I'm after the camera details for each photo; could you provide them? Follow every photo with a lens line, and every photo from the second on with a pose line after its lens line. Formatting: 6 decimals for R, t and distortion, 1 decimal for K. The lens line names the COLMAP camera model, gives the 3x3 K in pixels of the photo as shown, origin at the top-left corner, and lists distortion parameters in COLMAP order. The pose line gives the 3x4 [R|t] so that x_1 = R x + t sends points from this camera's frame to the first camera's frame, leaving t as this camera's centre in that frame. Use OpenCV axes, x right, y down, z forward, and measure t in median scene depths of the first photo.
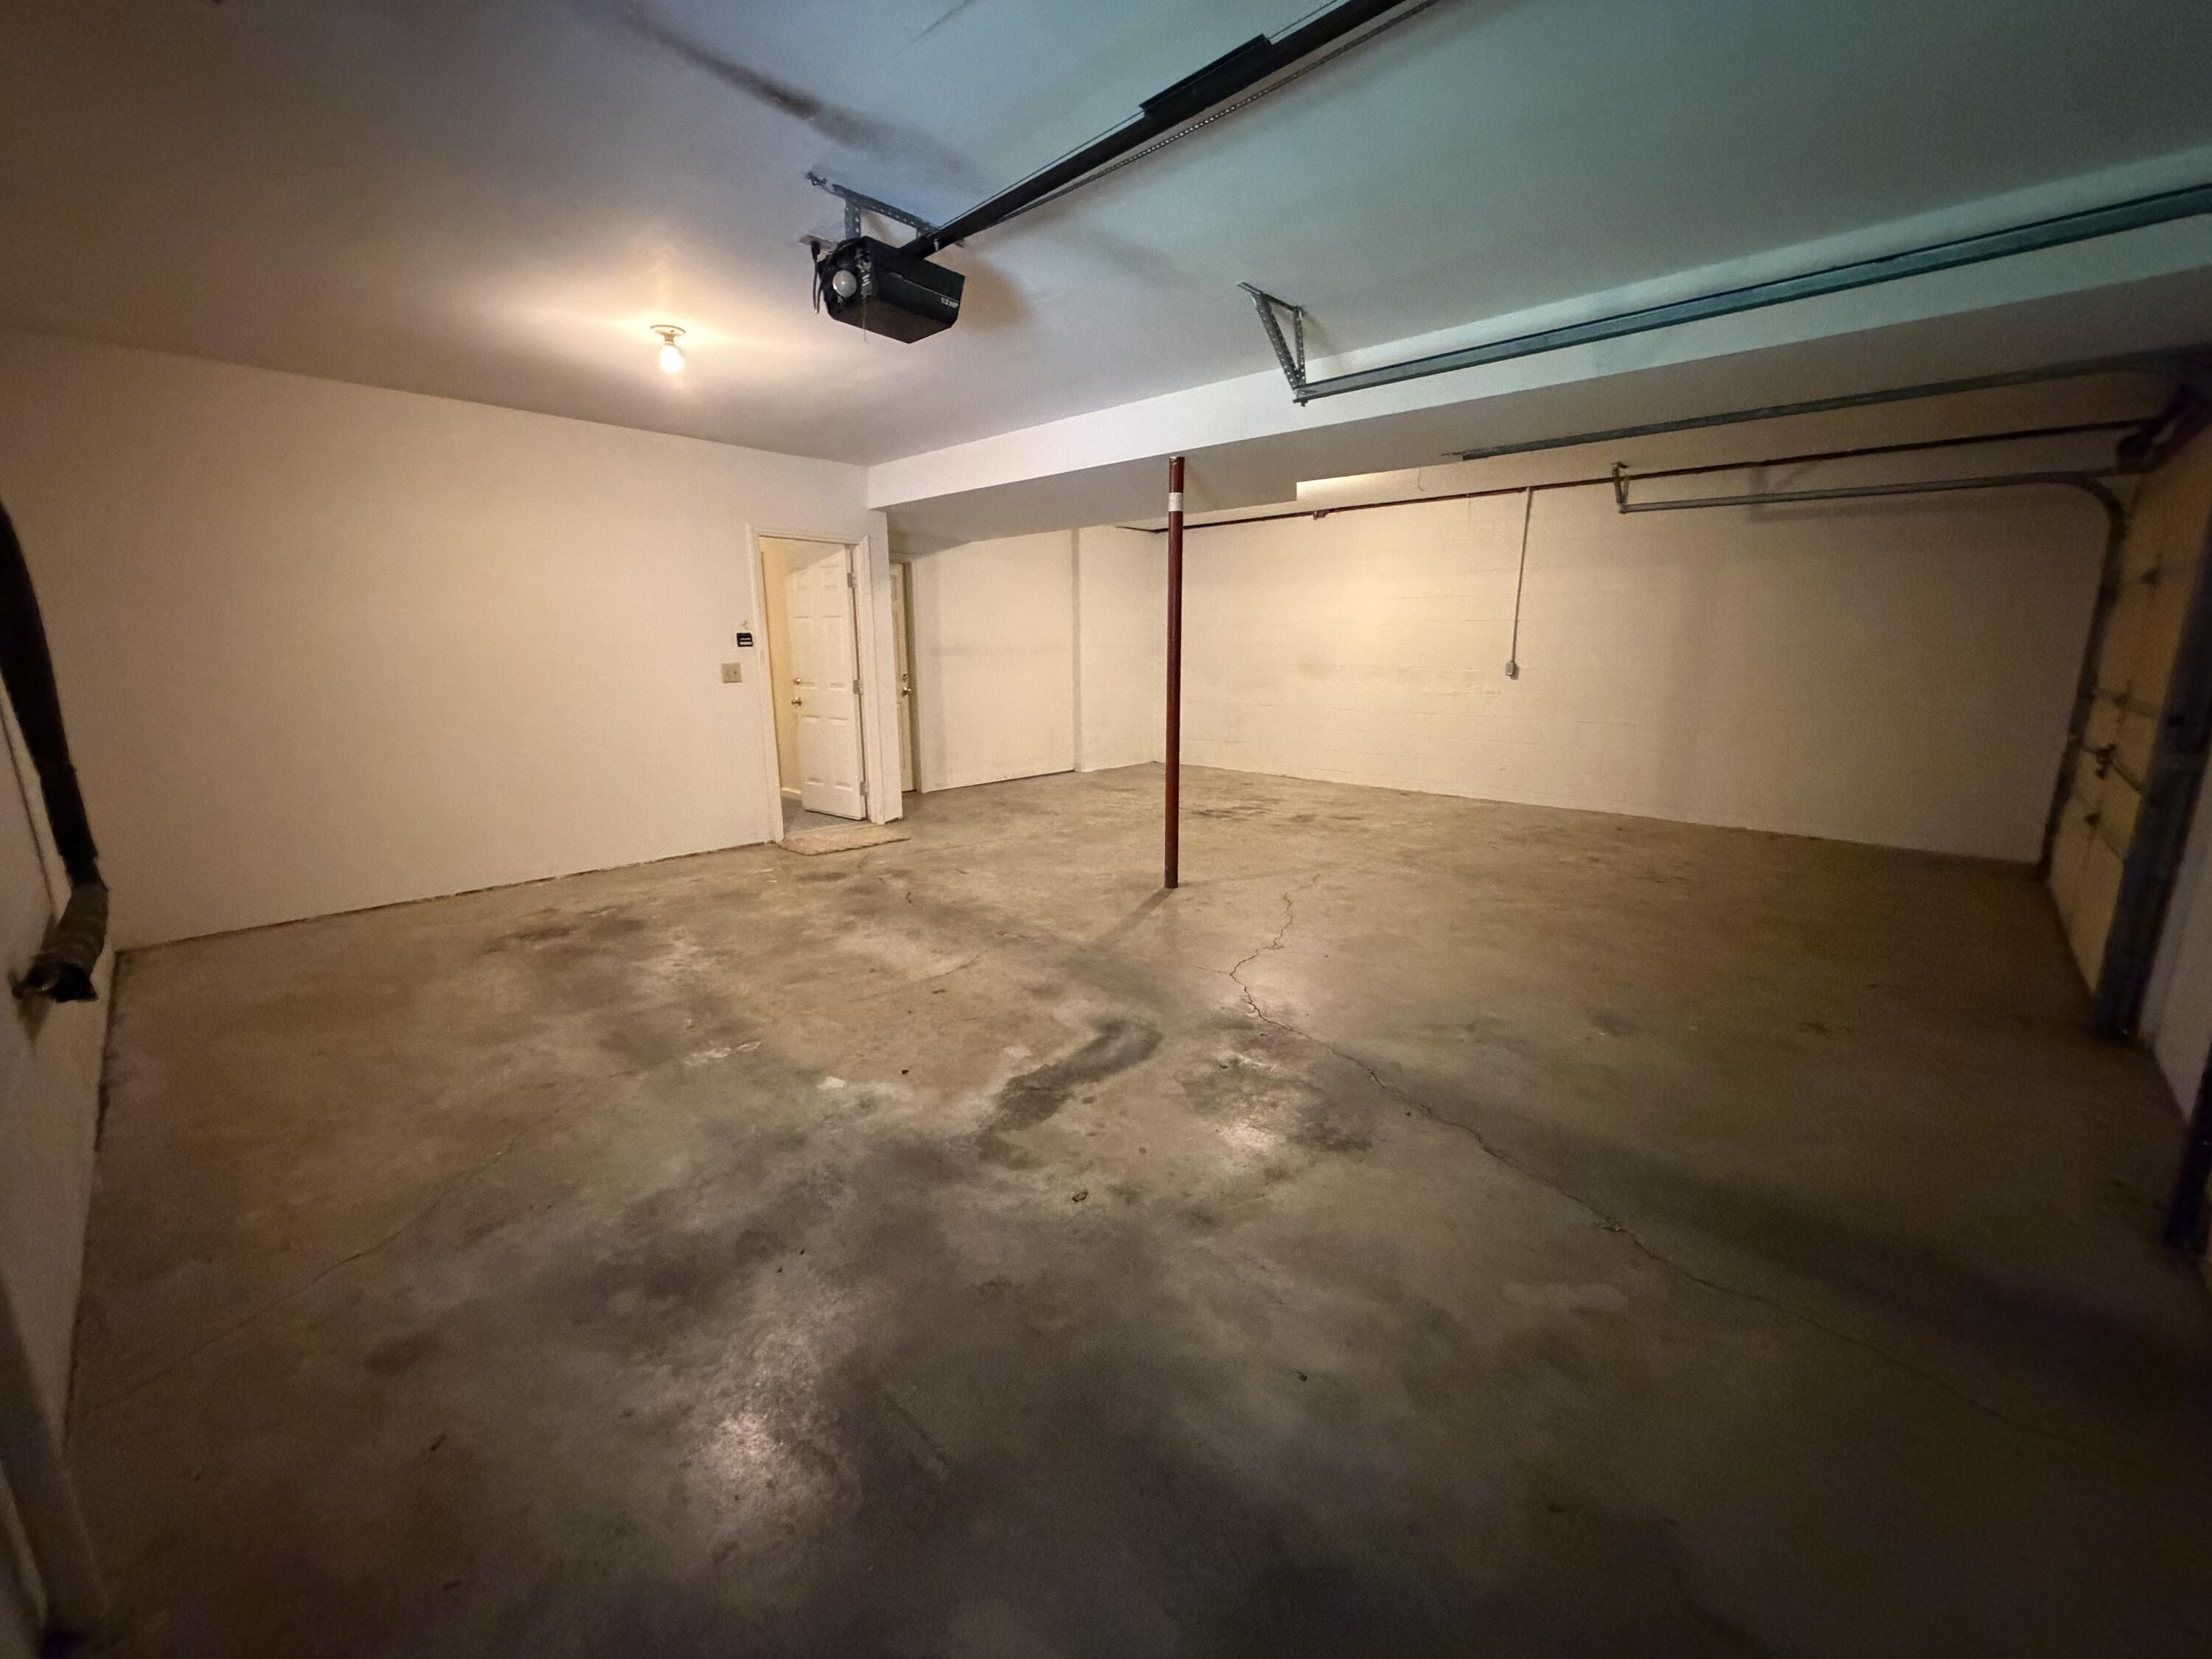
lens RADIAL K [[881.6, 0, 1100.2], [0, 881.6, 835.1], [0, 0, 1]] dist [-0.003365, 0.001076]
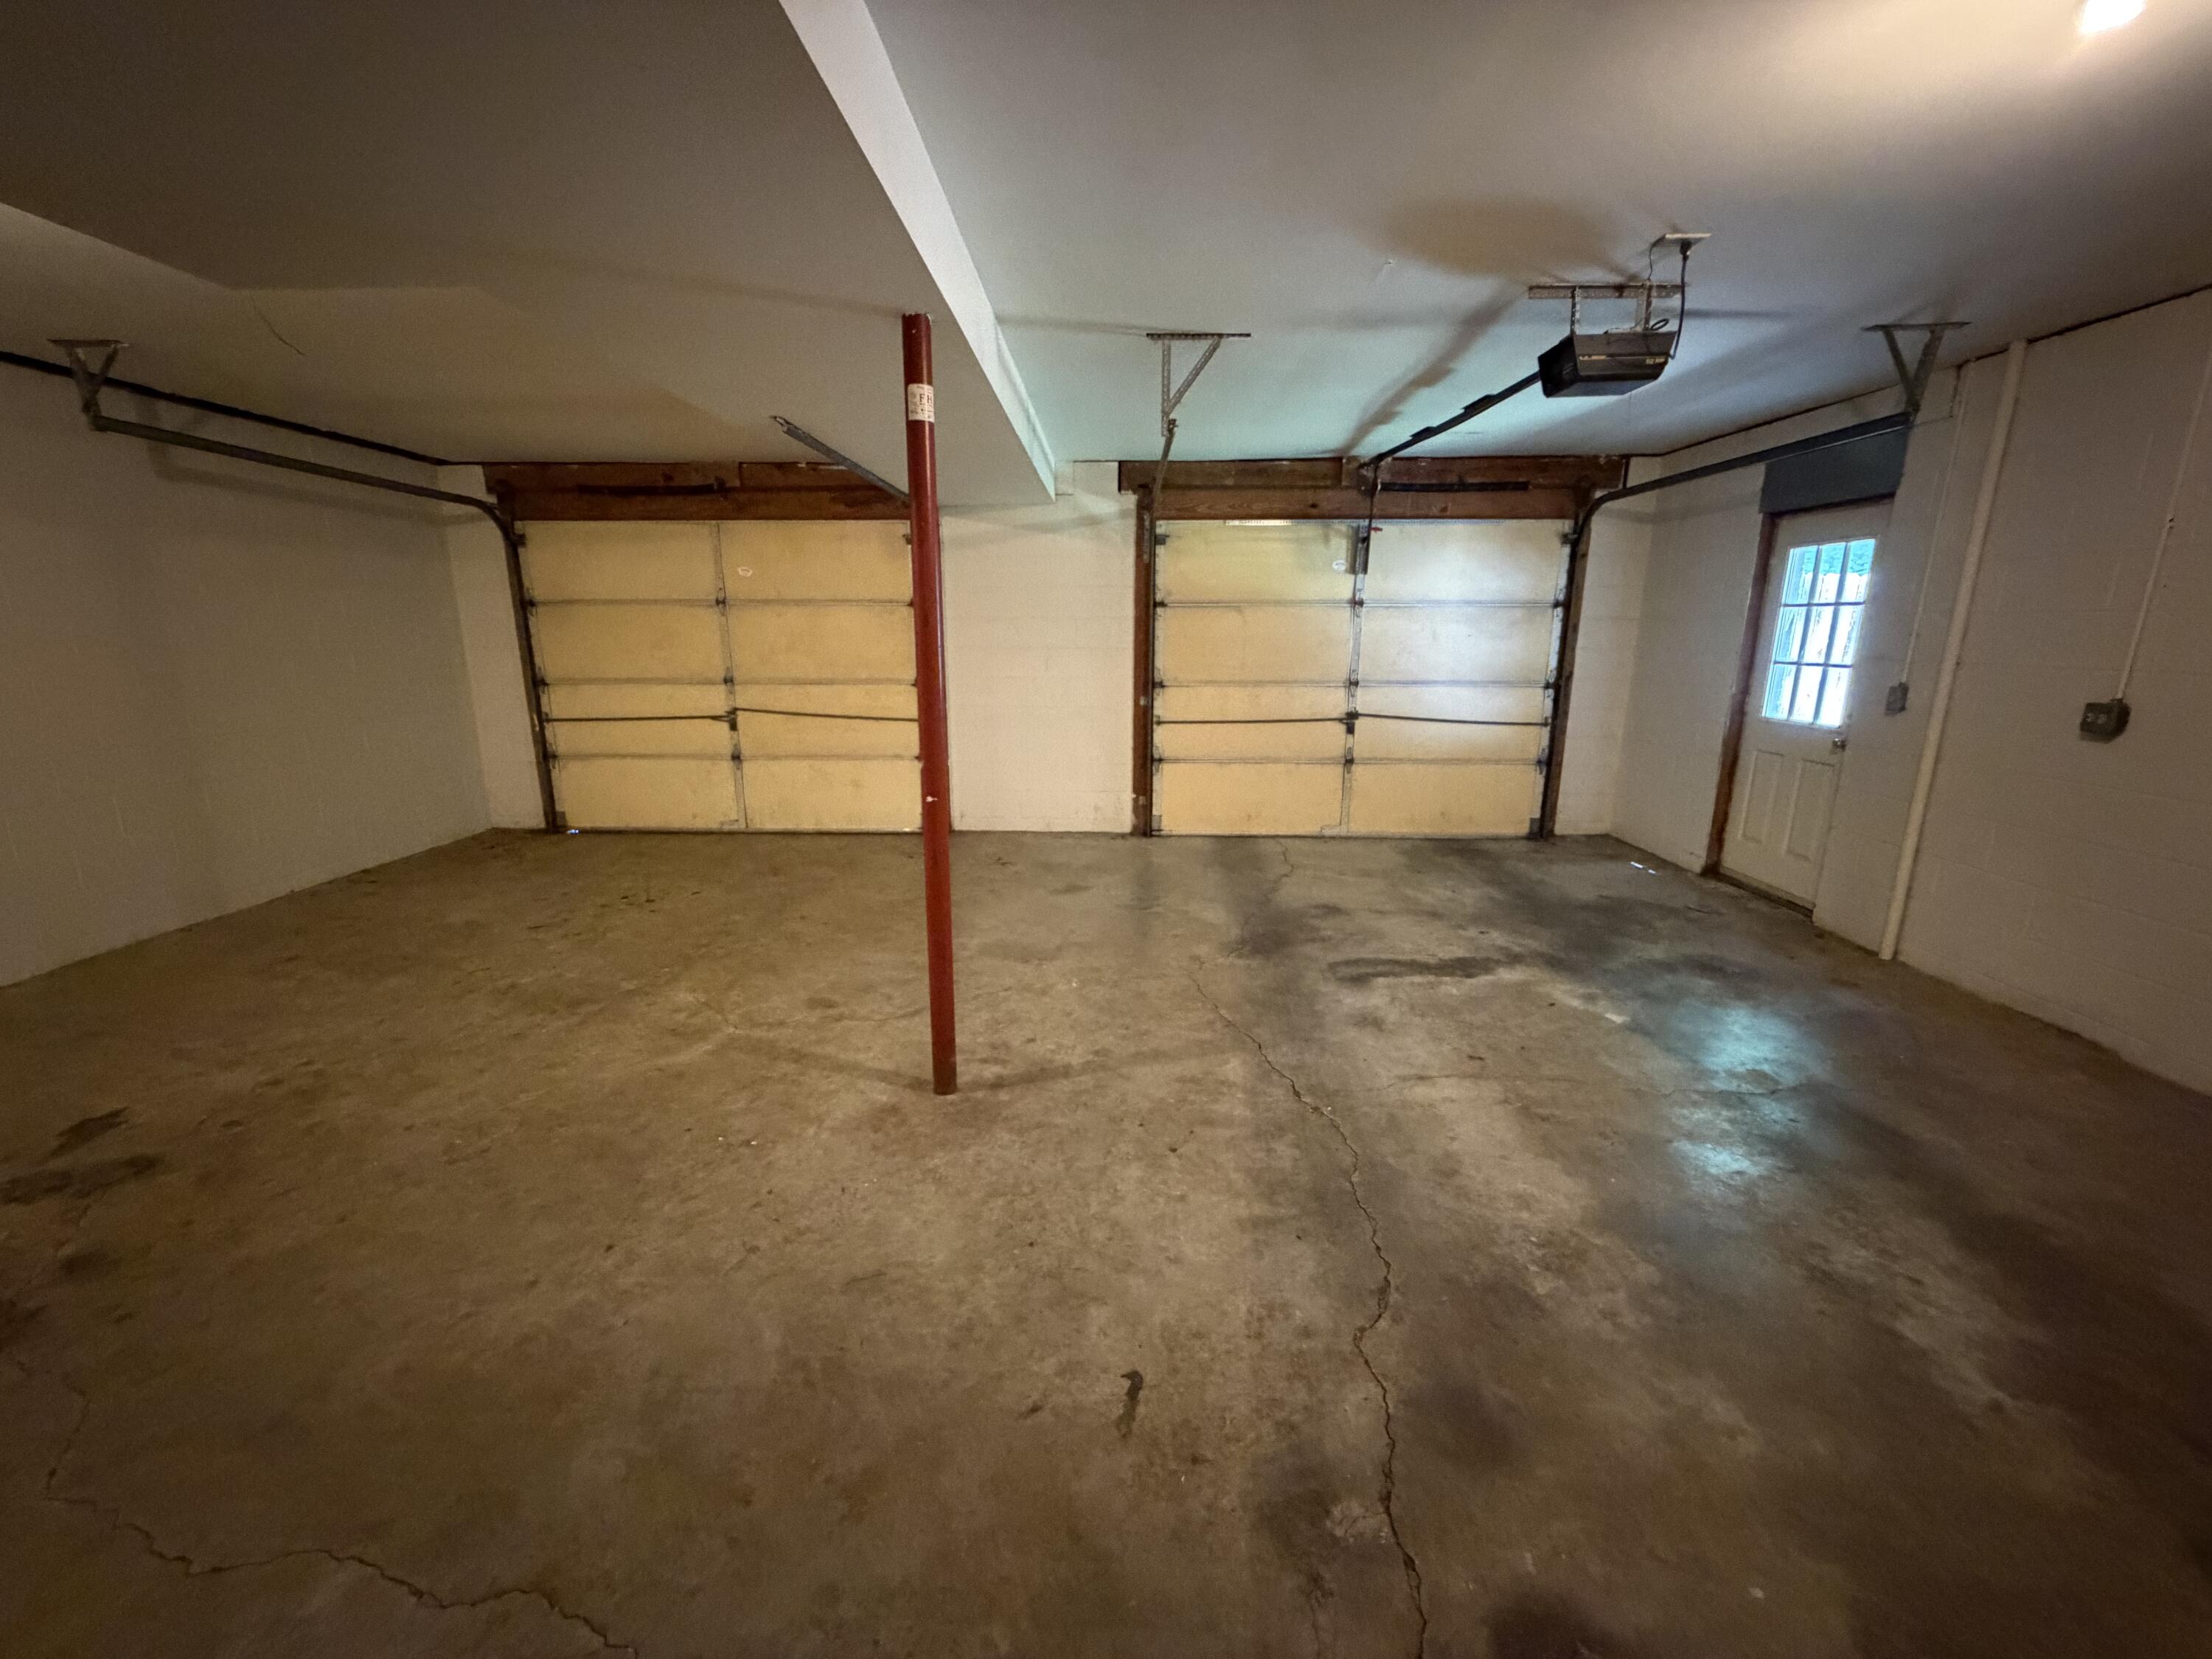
lens RADIAL K [[881.6, 0, 1095.7], [0, 881.6, 825.1], [0, 0, 1]] dist [-0.003365, 0.001076]
pose [[-0.663973, -0.166656, 0.728948, -0.545799], [0.161092, 0.920076, 0.357086, -0.423551], [-0.730198, 0.354523, -0.584058, 1.747906]]
